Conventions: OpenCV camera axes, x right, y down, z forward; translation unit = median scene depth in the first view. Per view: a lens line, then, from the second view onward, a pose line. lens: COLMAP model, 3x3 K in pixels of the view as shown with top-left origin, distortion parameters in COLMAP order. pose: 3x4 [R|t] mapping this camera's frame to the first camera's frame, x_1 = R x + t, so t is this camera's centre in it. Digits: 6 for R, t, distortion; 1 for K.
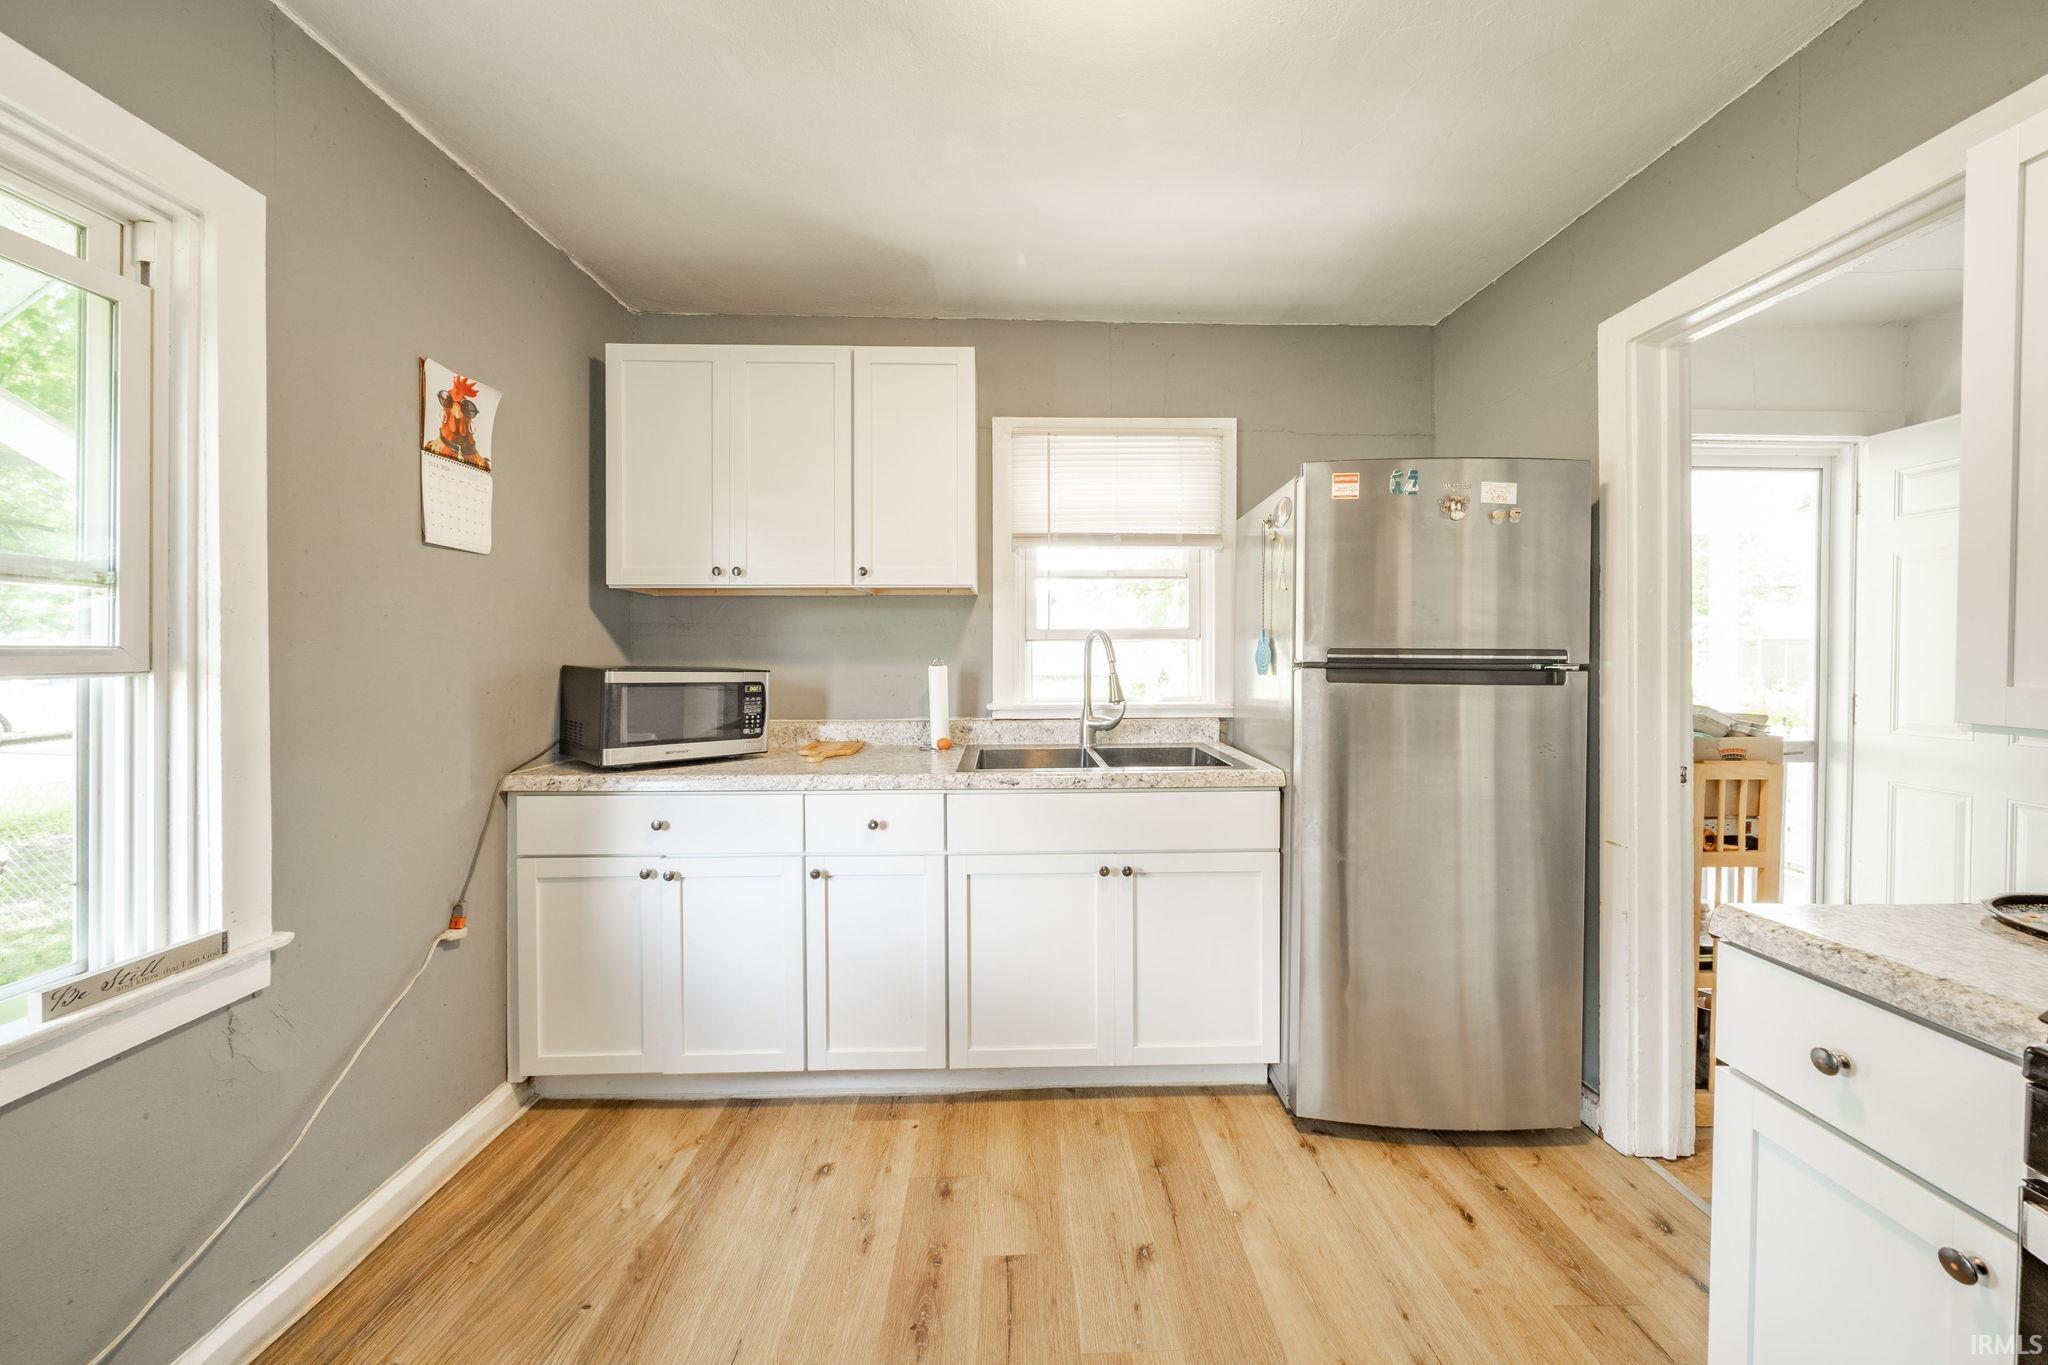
lens RADIAL K [[741.3, 0, 1031.7], [0, 741.3, 653.2], [0, 0, 1]] dist [0.000404, 0.000015]
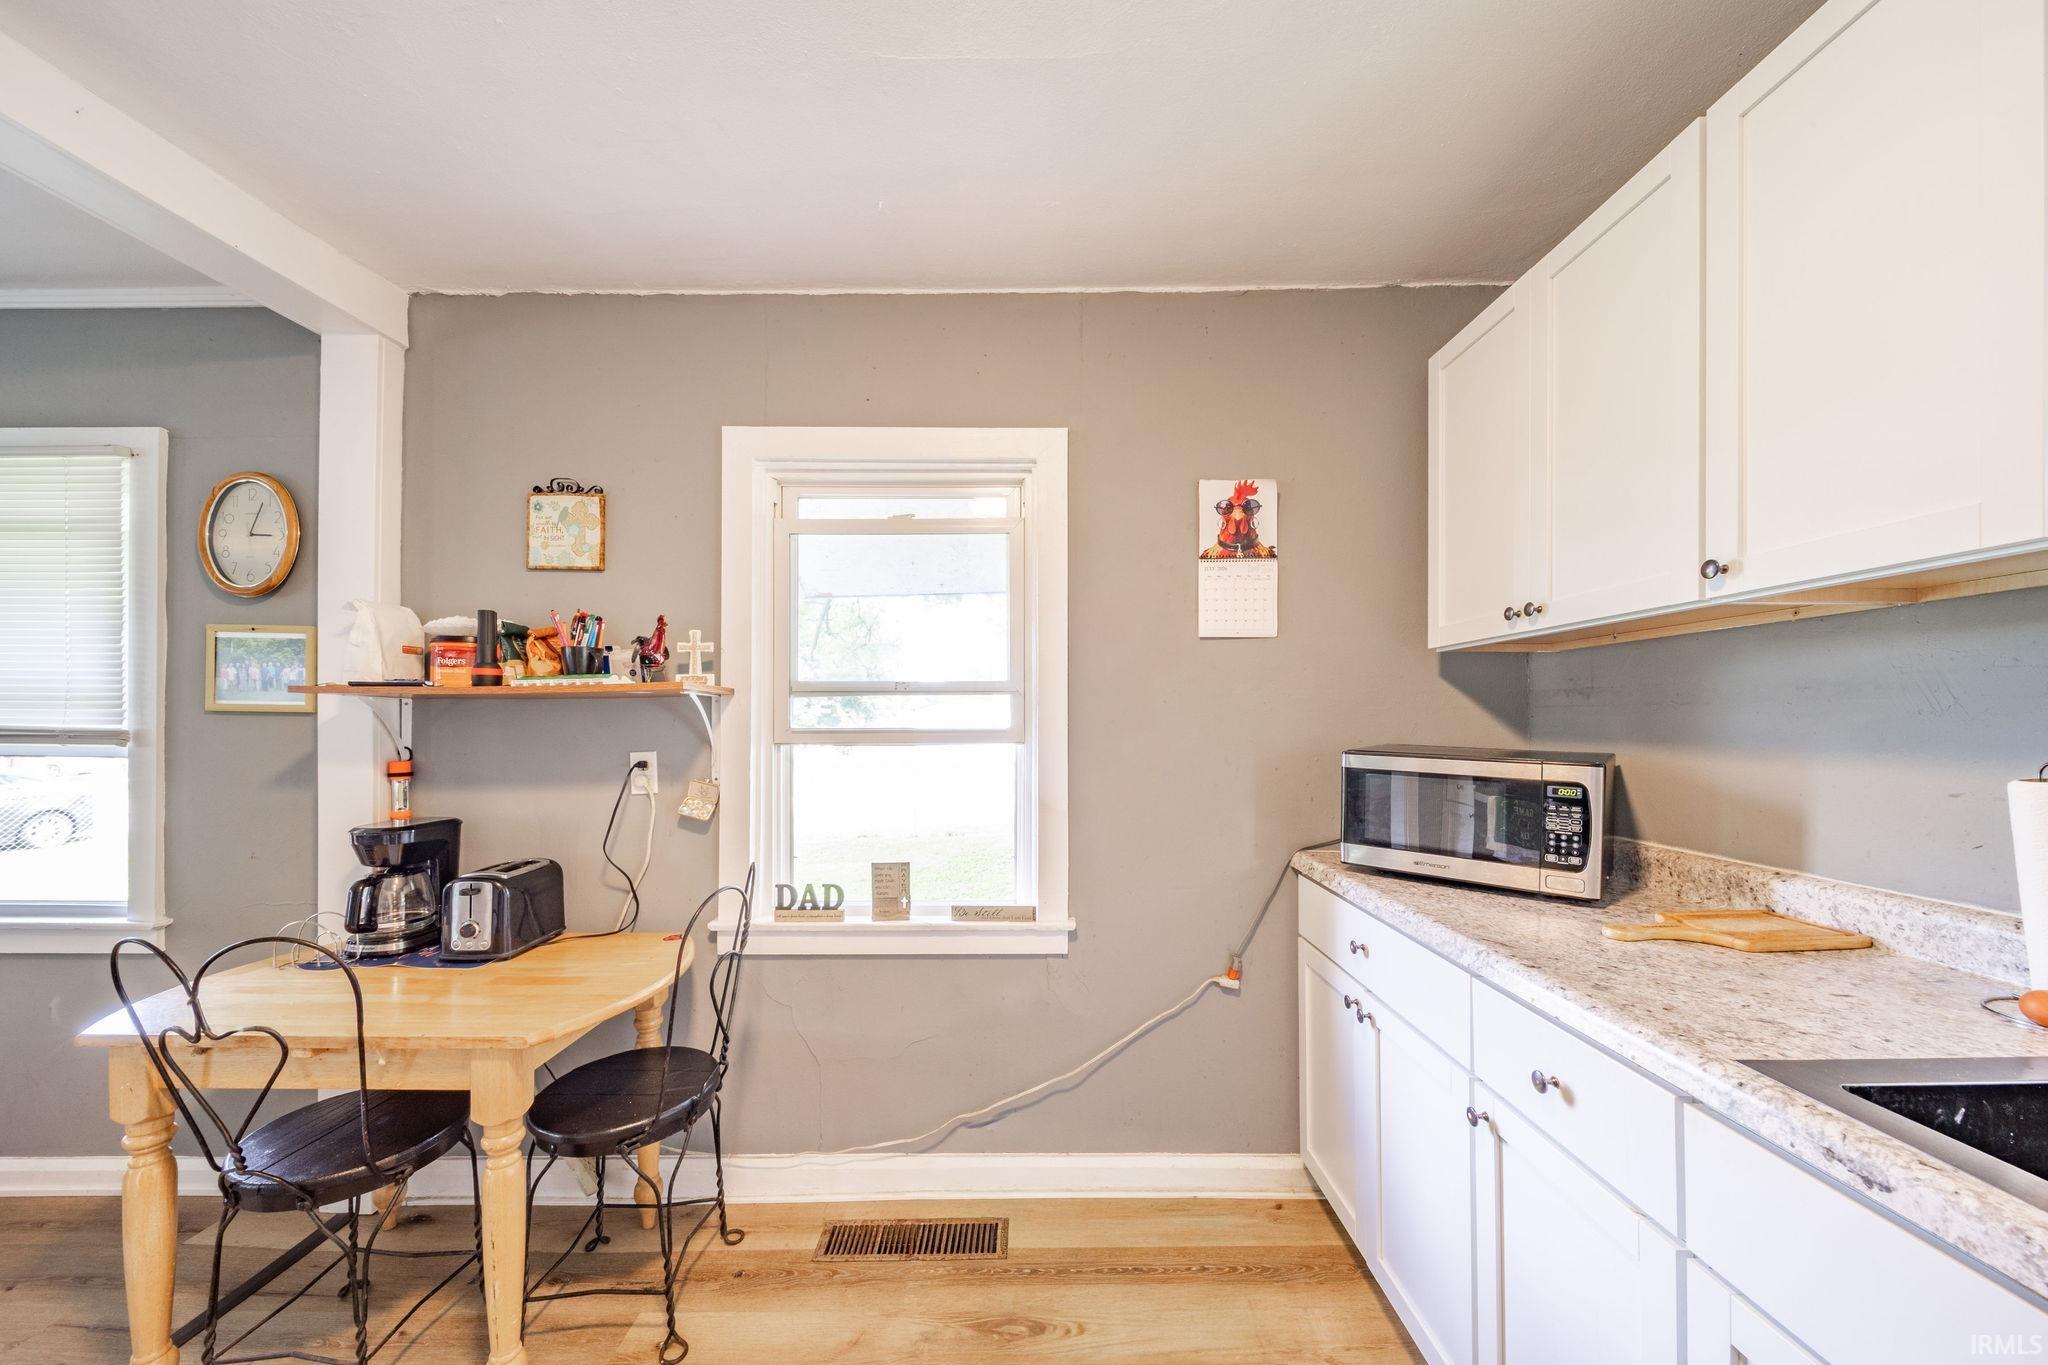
lens RADIAL K [[723.0, 0, 1025.3], [0, 723.0, 716.5], [0, 0, 1]] dist [0.000961, 0.000004]
pose [[-0.042248, -0.003918, -0.999099, 0.312057], [0.002406, 0.999989, -0.004023, -0.017869], [0.999104, -0.002574, -0.042238, 0.704181]]
